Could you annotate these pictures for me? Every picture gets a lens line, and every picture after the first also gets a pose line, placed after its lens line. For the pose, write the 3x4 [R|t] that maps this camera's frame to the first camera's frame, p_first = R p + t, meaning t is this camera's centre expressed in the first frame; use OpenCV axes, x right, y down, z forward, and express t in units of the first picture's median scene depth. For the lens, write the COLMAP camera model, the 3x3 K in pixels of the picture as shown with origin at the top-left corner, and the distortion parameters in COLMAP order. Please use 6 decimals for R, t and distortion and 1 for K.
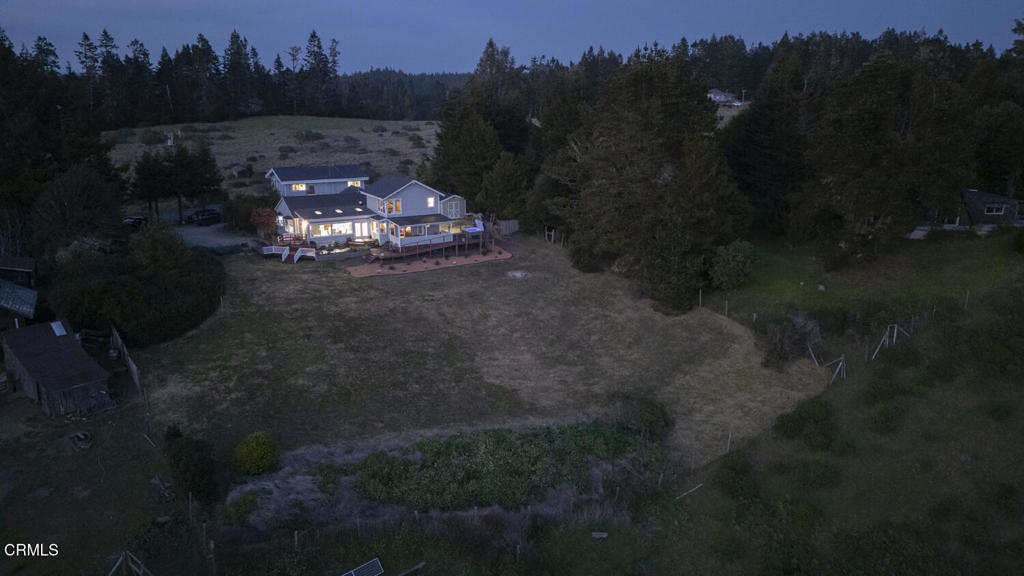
lens RADIAL K [[745.4, 0, 512.0], [0, 745.4, 288.0], [0, 0, 1]] dist [0.080829, -0.084539]
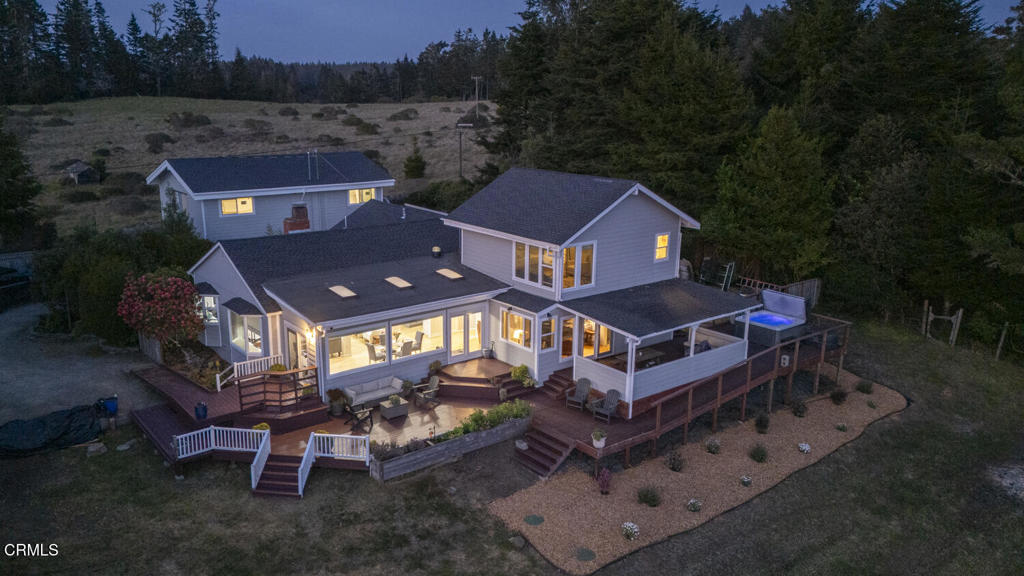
lens RADIAL K [[797.8, 0, 475.0], [0, 797.8, 290.3], [0, 0, 1]] dist [0.076875, -0.073663]
pose [[0.994418, -0.026580, 0.102112, -0.117828], [0.027430, 0.999600, -0.006924, -0.048140], [-0.101887, 0.009687, 0.994749, 0.325778]]
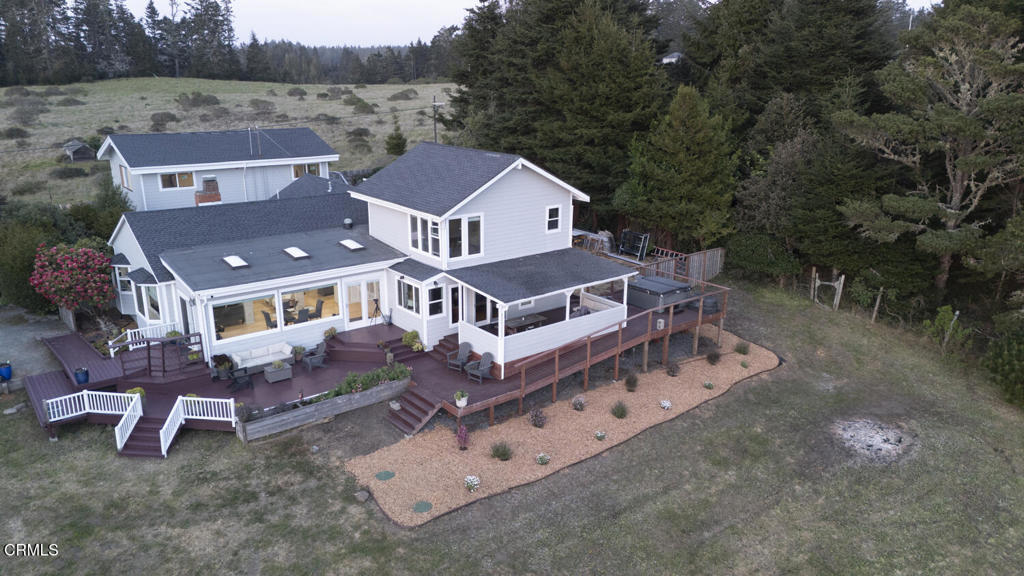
lens RADIAL K [[745.4, 0, 512.0], [0, 745.4, 288.0], [0, 0, 1]] dist [0.080829, -0.084539]
pose [[0.992040, -0.035429, 0.120837, -0.088222], [0.032208, 0.999074, 0.028510, -0.046711], [-0.121735, -0.024391, 0.992263, 0.324686]]
